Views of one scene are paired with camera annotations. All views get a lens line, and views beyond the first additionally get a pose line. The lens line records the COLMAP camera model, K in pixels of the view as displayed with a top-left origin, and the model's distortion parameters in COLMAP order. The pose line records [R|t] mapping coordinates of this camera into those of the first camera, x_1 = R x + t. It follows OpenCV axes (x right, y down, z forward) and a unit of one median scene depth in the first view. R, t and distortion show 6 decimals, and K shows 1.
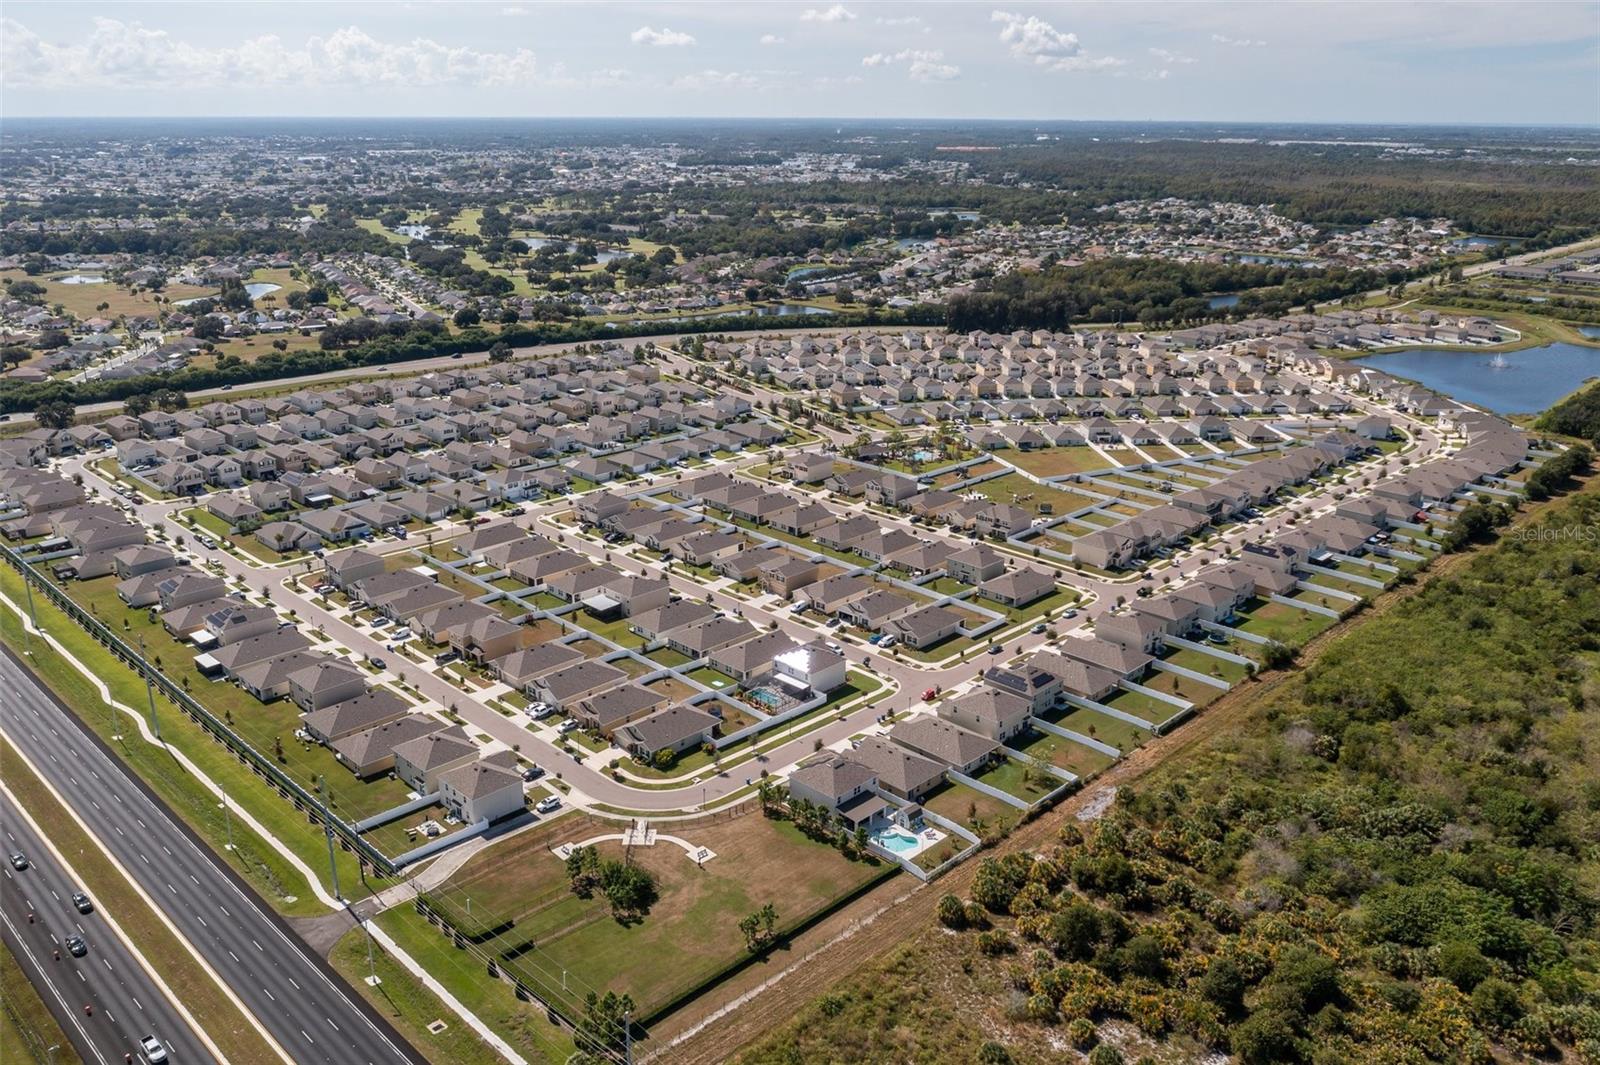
lens RADIAL K [[1263.4, 0, 800.0], [0, 1263.4, 532.5], [0, 0, 1]] dist [-0.013776, 0.001358]
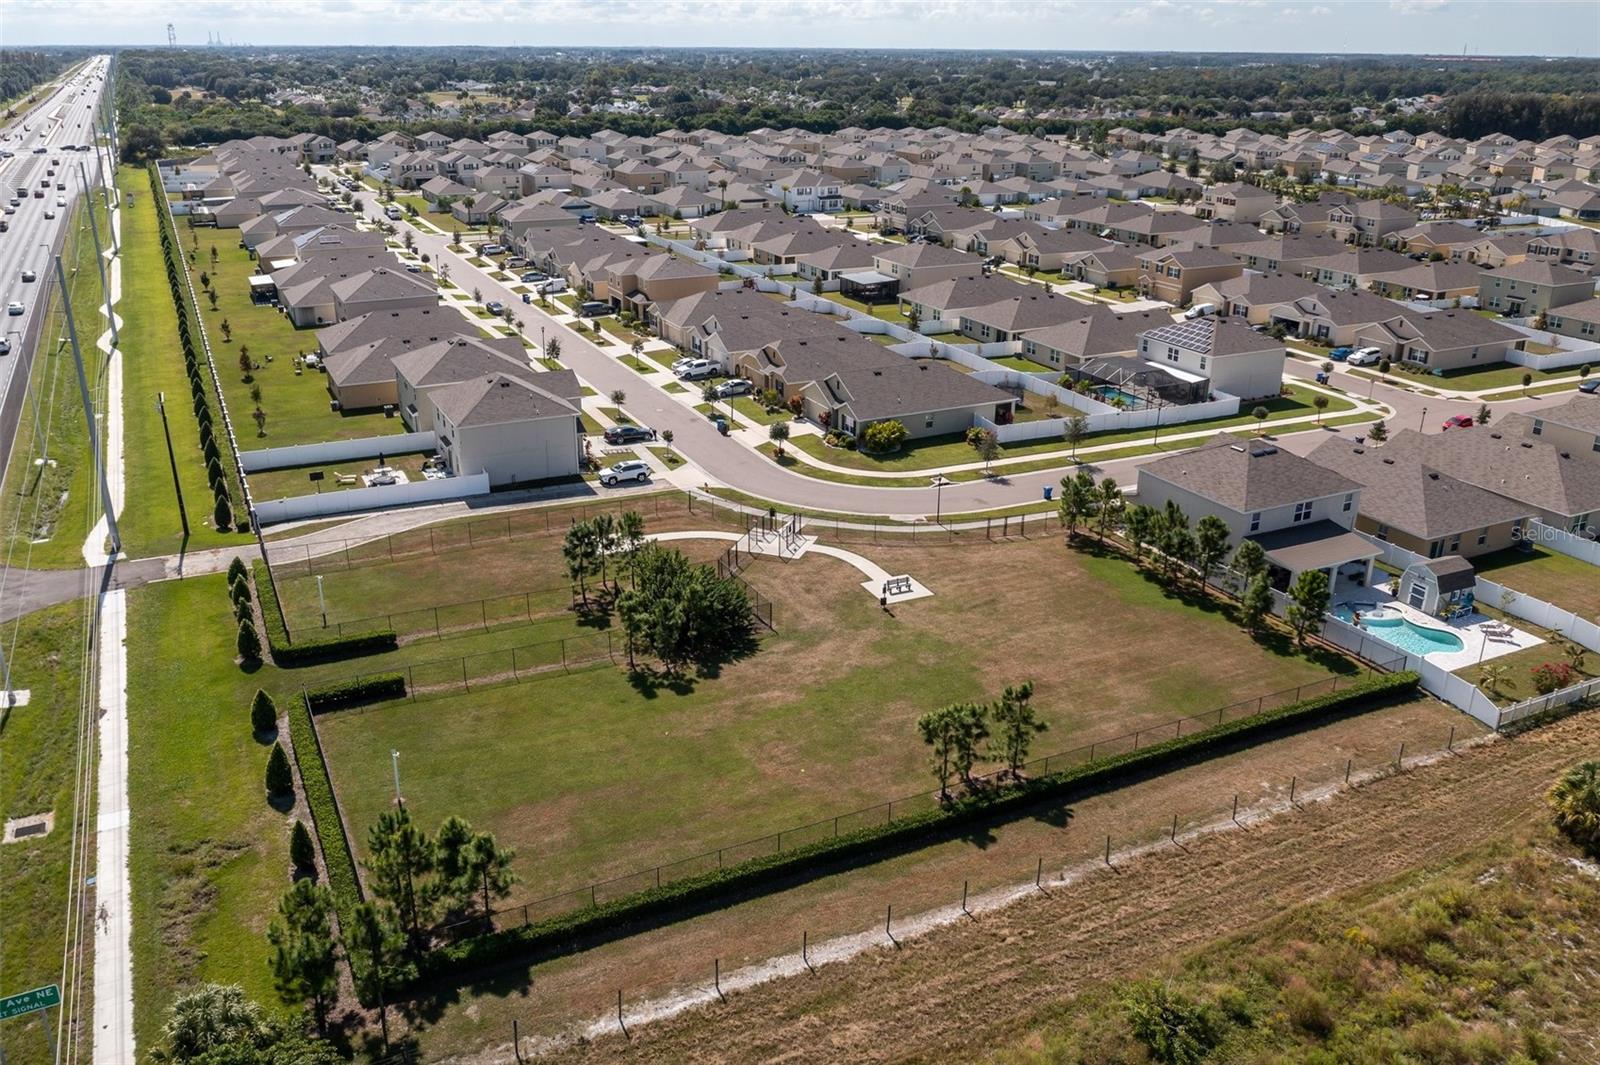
lens RADIAL K [[1263.4, 0, 800.0], [0, 1263.4, 532.5], [0, 0, 1]] dist [-0.013776, 0.001358]
pose [[0.947216, 0.118532, -0.297880, 0.013328], [-0.105523, 0.992639, 0.059444, 0.206286], [0.302733, -0.024873, 0.952751, 0.567443]]
